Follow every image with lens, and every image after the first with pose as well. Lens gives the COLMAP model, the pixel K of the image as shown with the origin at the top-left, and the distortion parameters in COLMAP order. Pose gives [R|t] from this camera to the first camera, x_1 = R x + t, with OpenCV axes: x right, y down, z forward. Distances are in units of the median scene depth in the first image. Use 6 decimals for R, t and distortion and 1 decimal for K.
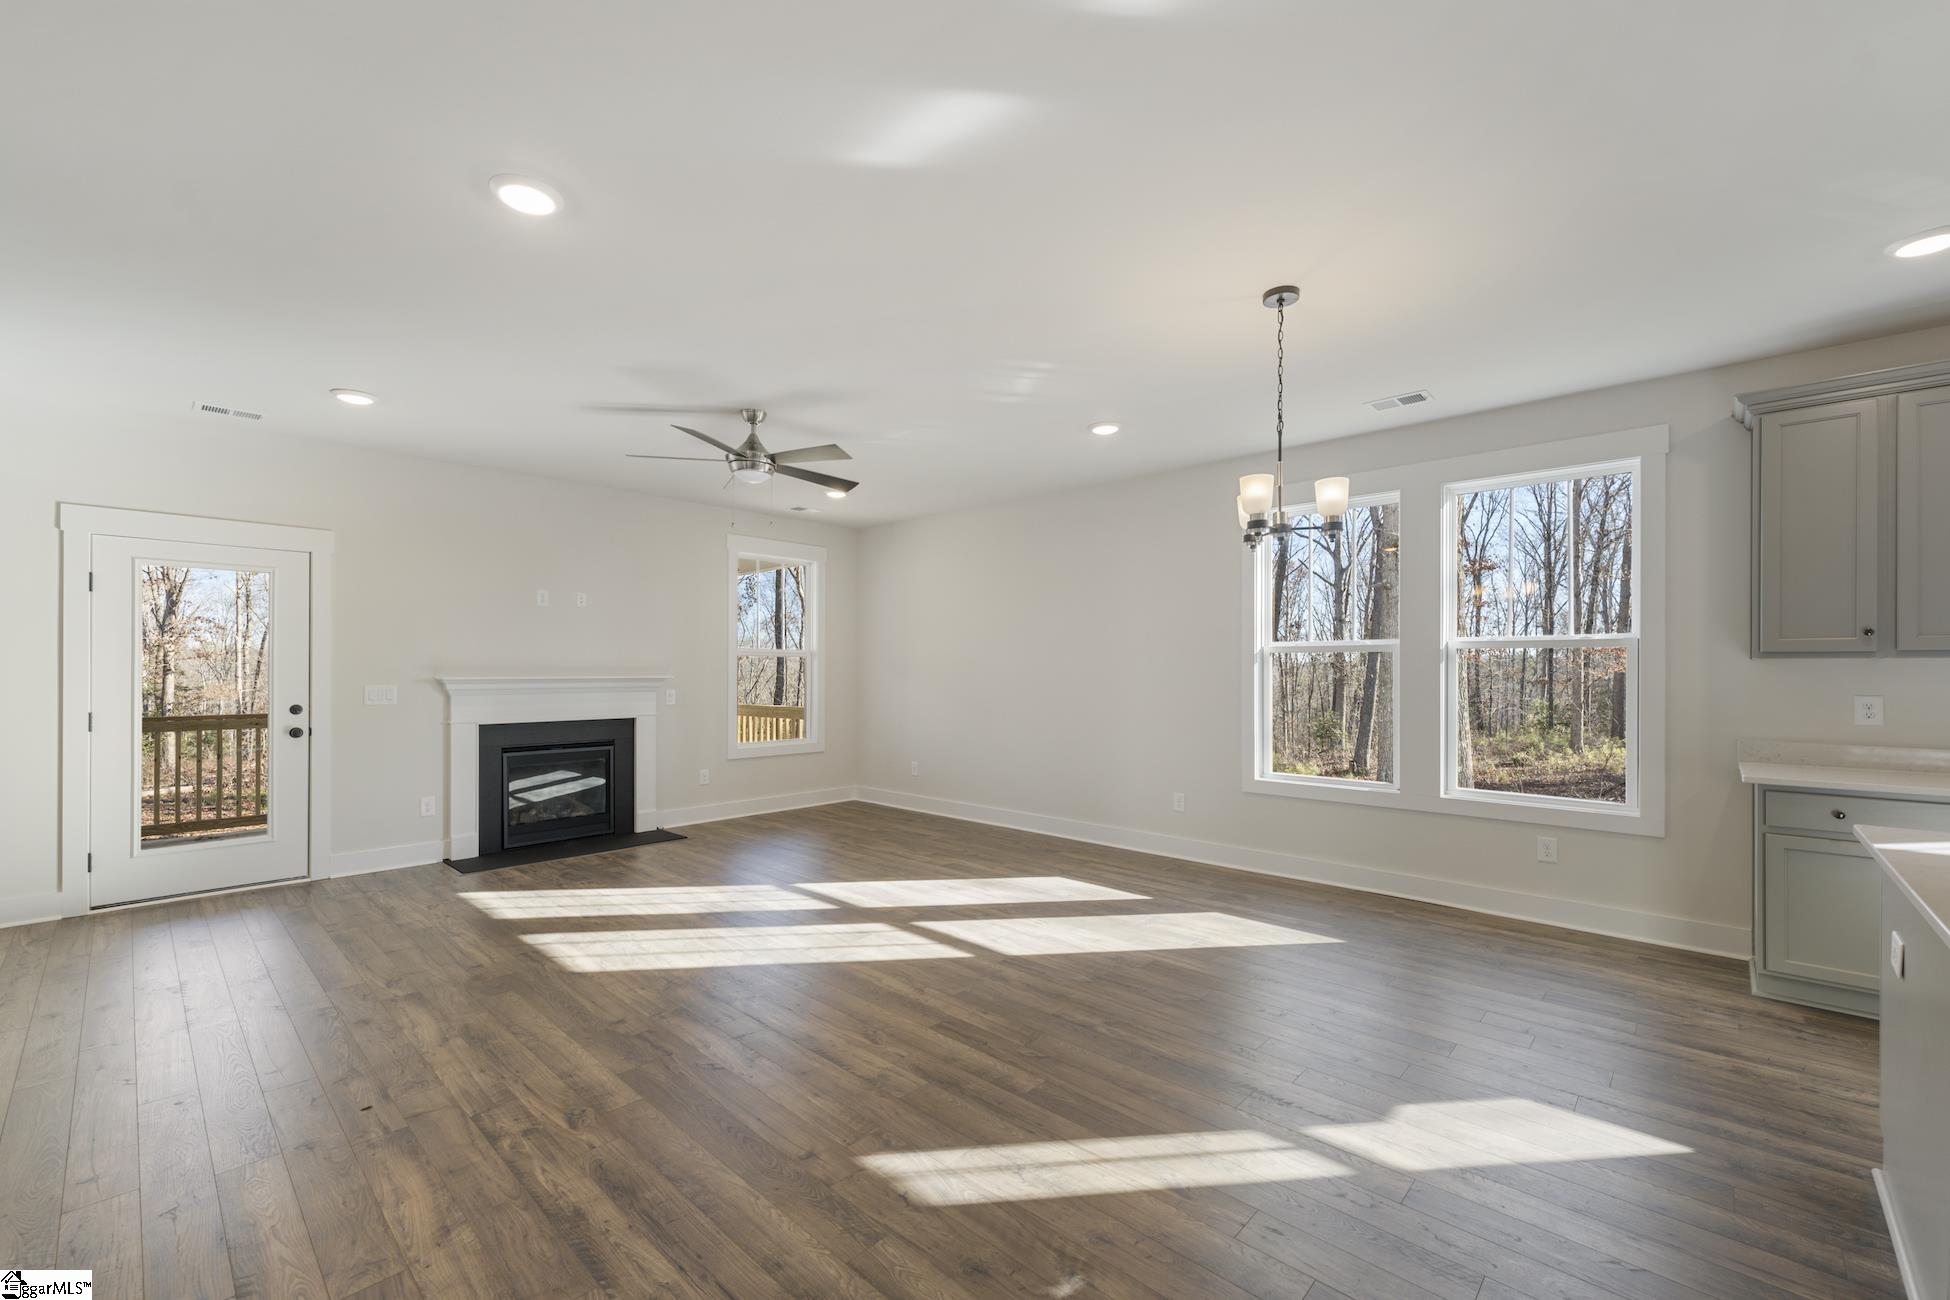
lens RADIAL K [[788.6, 0, 976.2], [0, 788.6, 667.7], [0, 0, 1]] dist [0.002359, -0.000203]
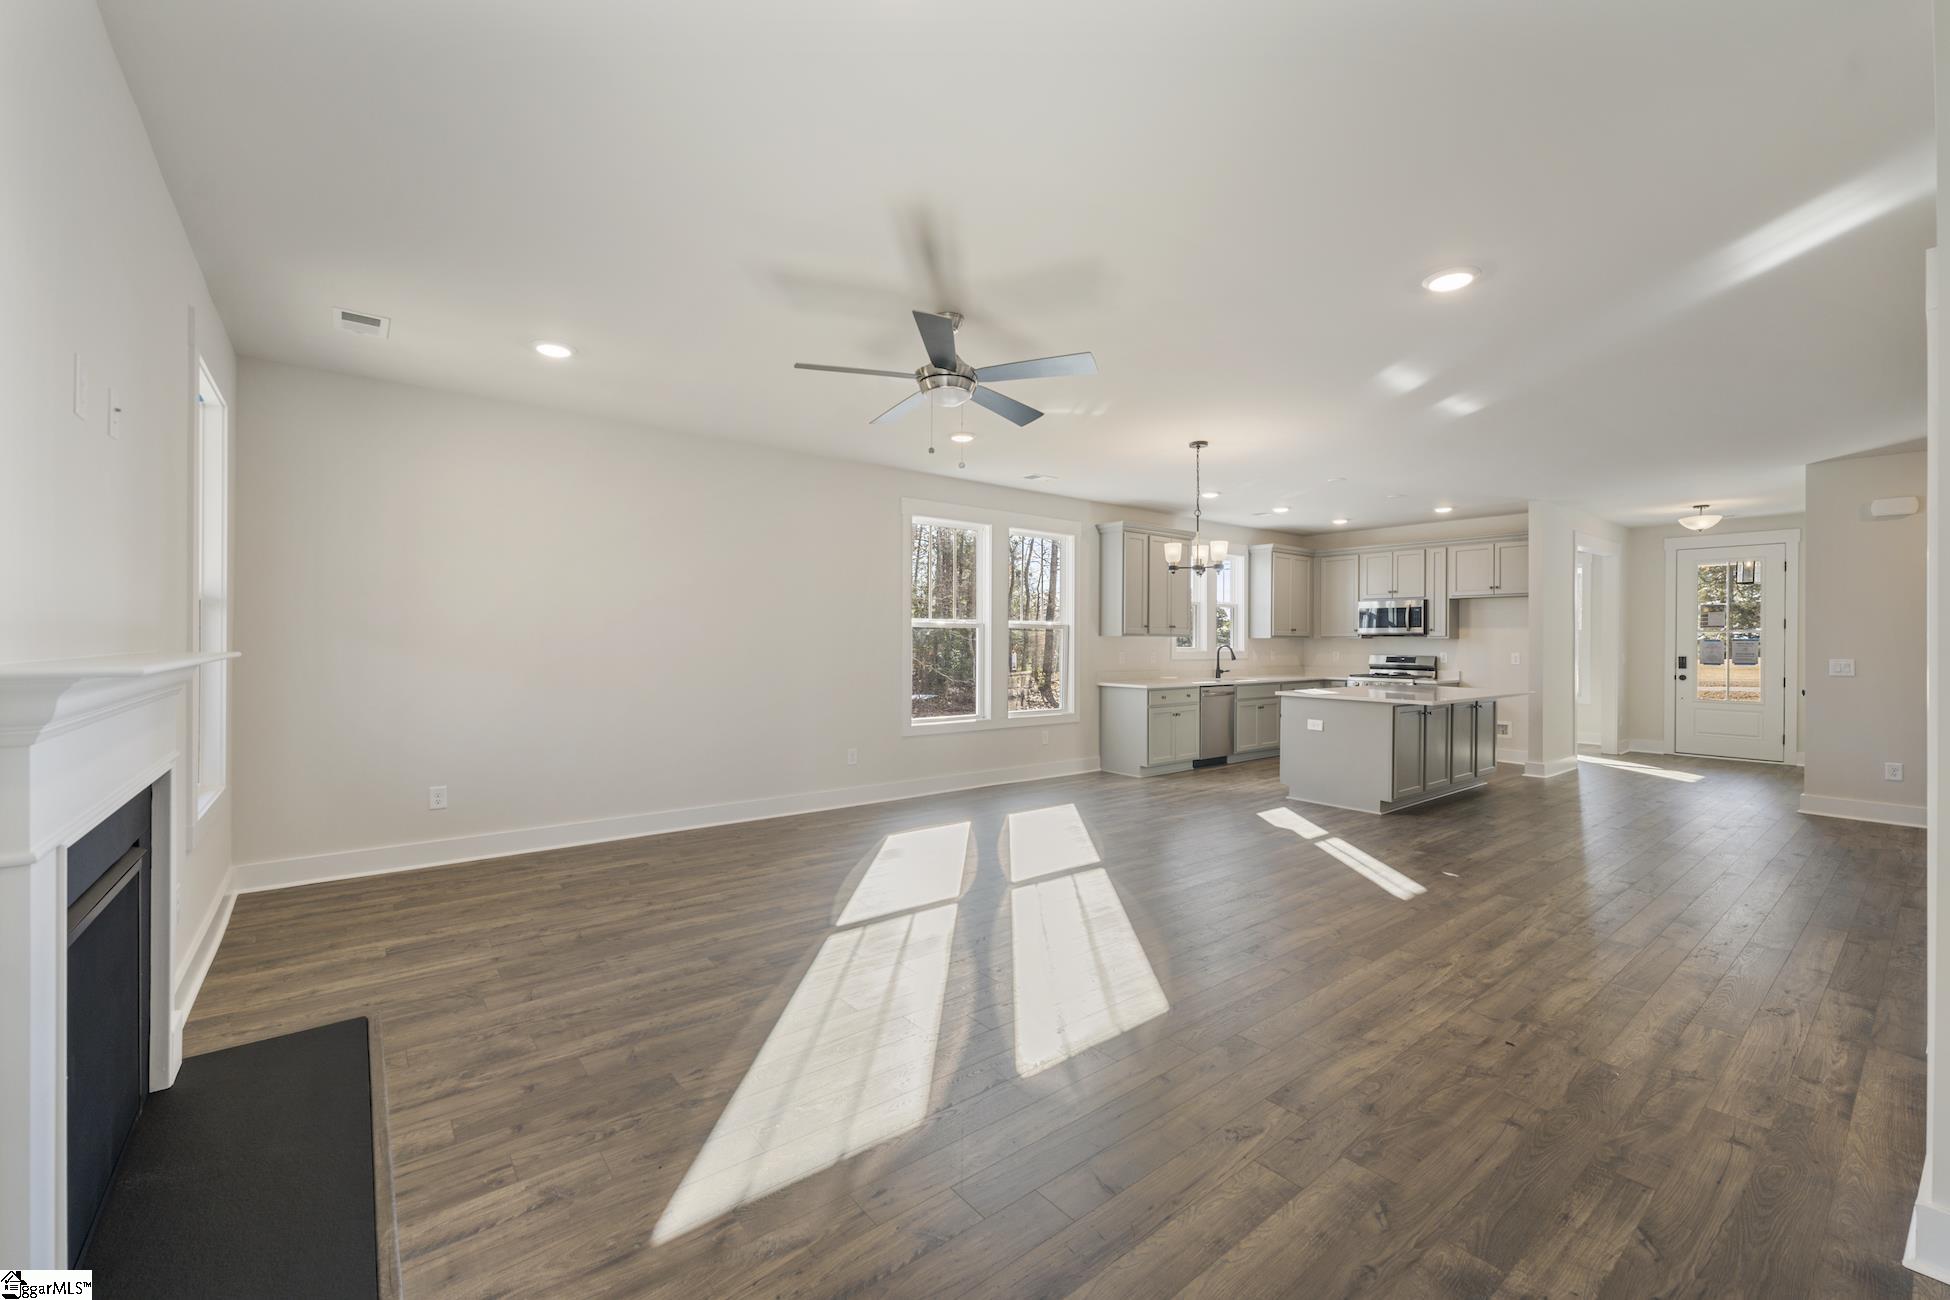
lens RADIAL K [[788.6, 0, 958.5], [0, 788.6, 647.8], [0, 0, 1]] dist [0.002359, -0.000203]
pose [[0.157042, -0.011672, 0.987523, -1.099175], [-0.011474, 0.999841, 0.013642, -0.002887], [-0.987525, -0.013474, 0.156883, 0.885963]]
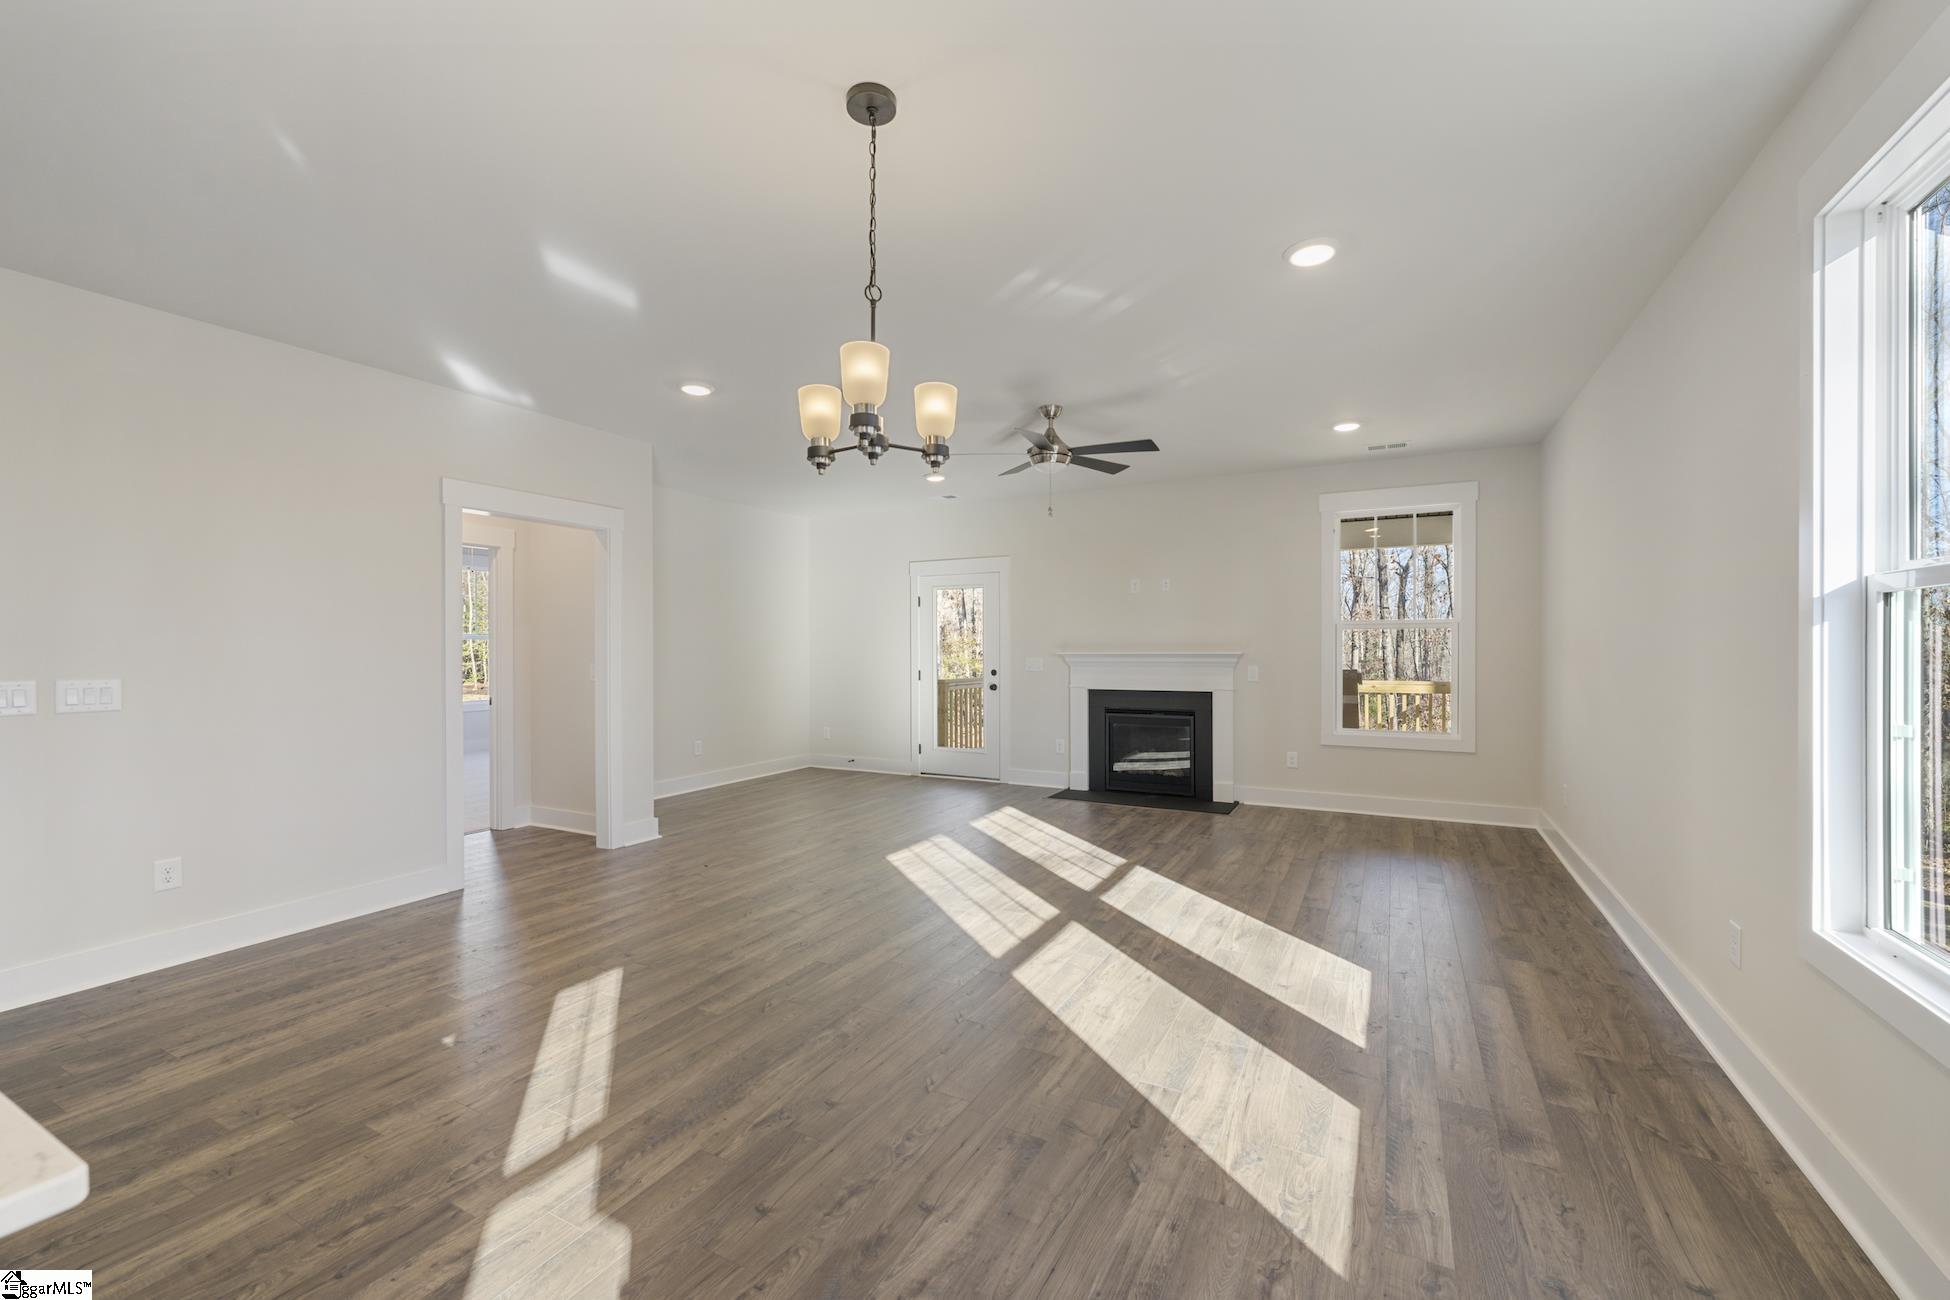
lens RADIAL K [[788.6, 0, 974.0], [0, 788.6, 651.1], [0, 0, 1]] dist [0.002359, -0.000203]
pose [[0.259319, 0.000676, -0.965792, 0.752483], [0.009944, 0.999945, 0.003370, 0.003722], [0.965741, -0.010477, 0.259298, 0.633663]]
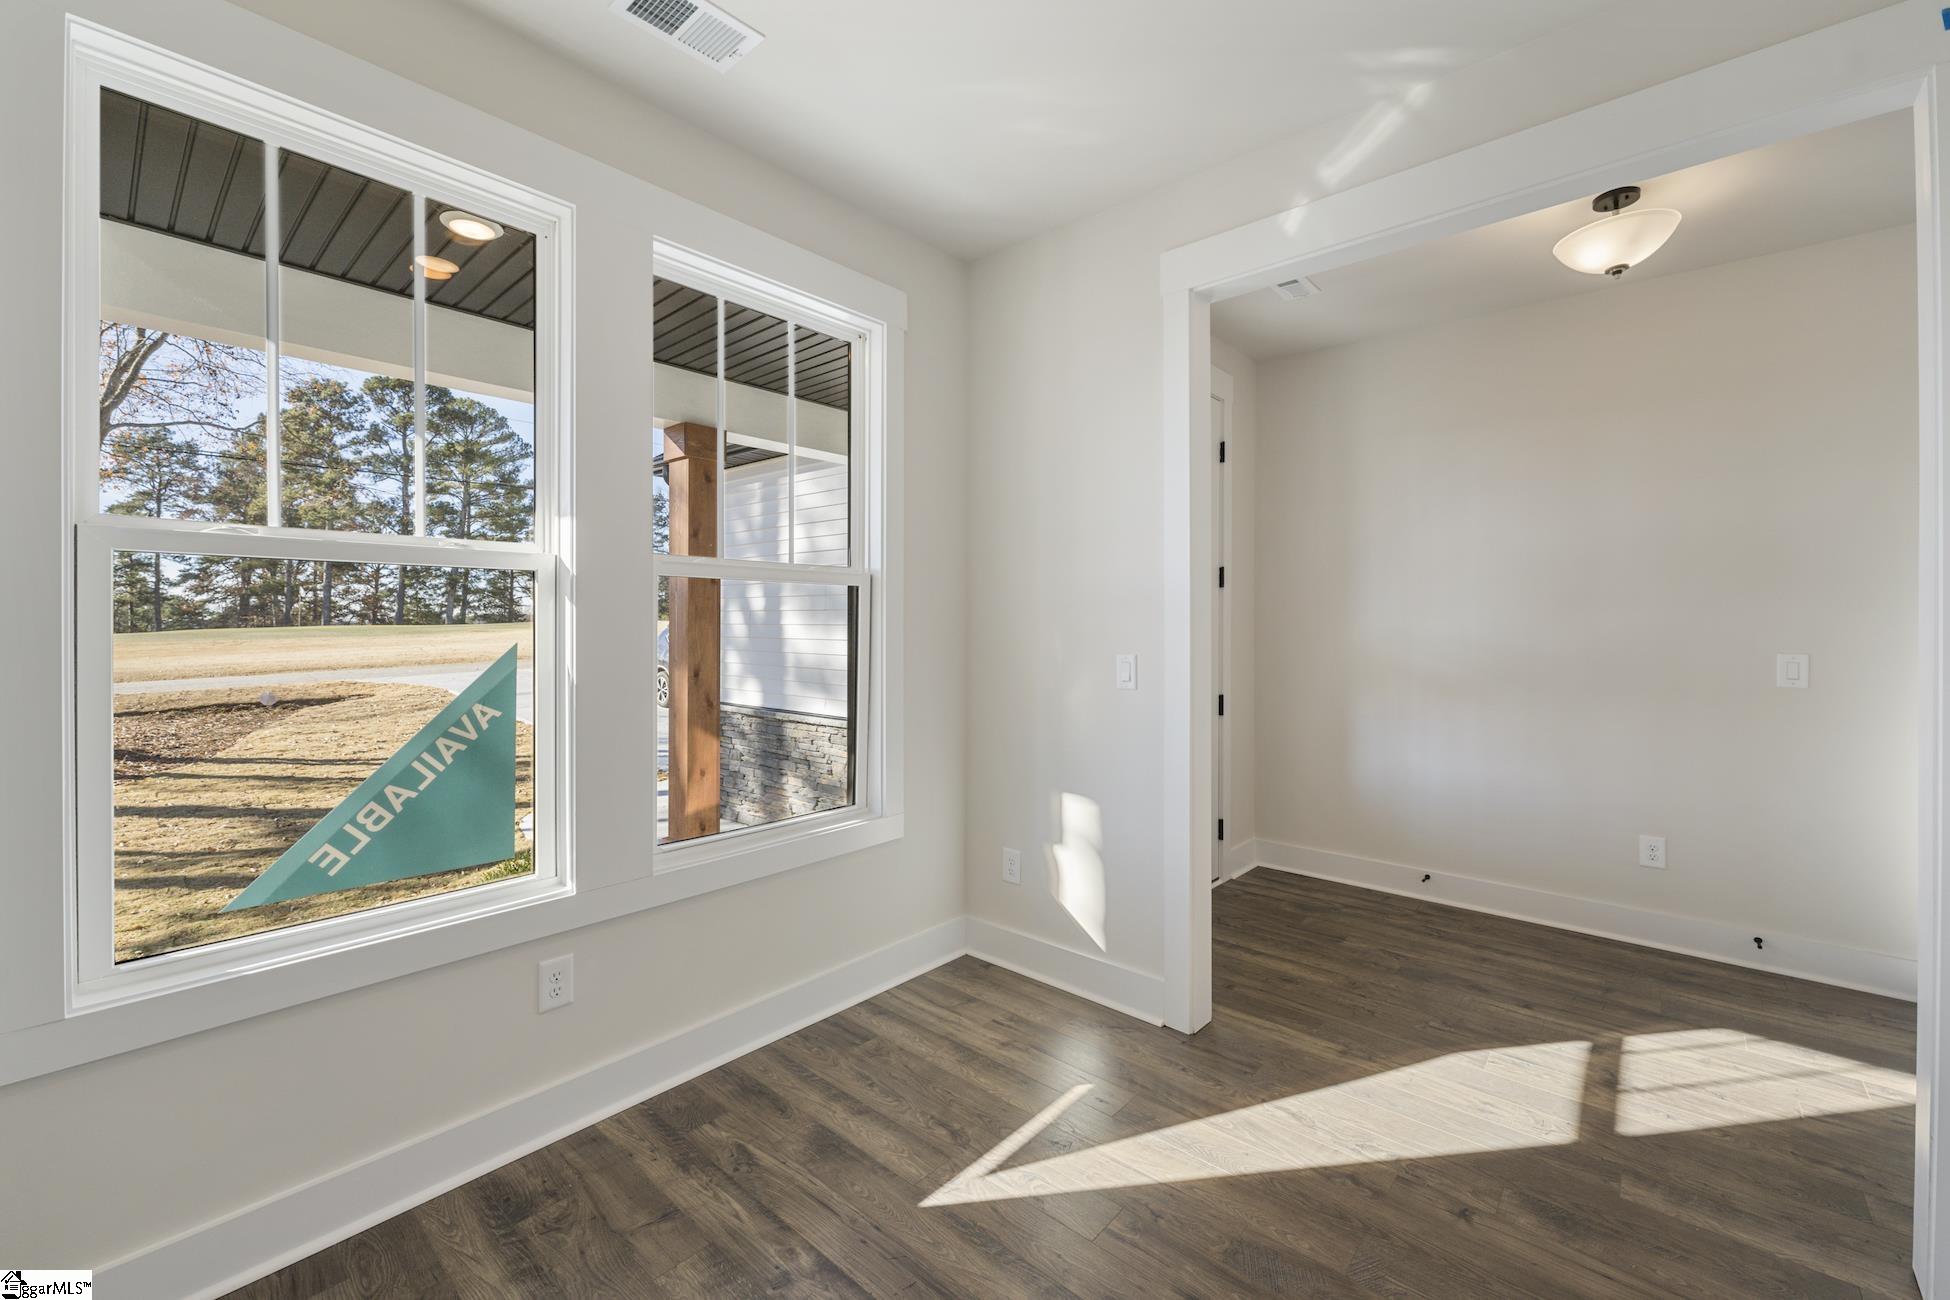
lens RADIAL K [[788.6, 0, 986.5], [0, 788.6, 630.0], [0, 0, 1]] dist [0.002359, -0.000203]
pose [[-0.999218, -0.005284, -0.039175, -0.377331], [-0.005437, 0.999978, 0.003805, 0.000803], [0.039154, 0.004015, -0.999225, 0.899711]]
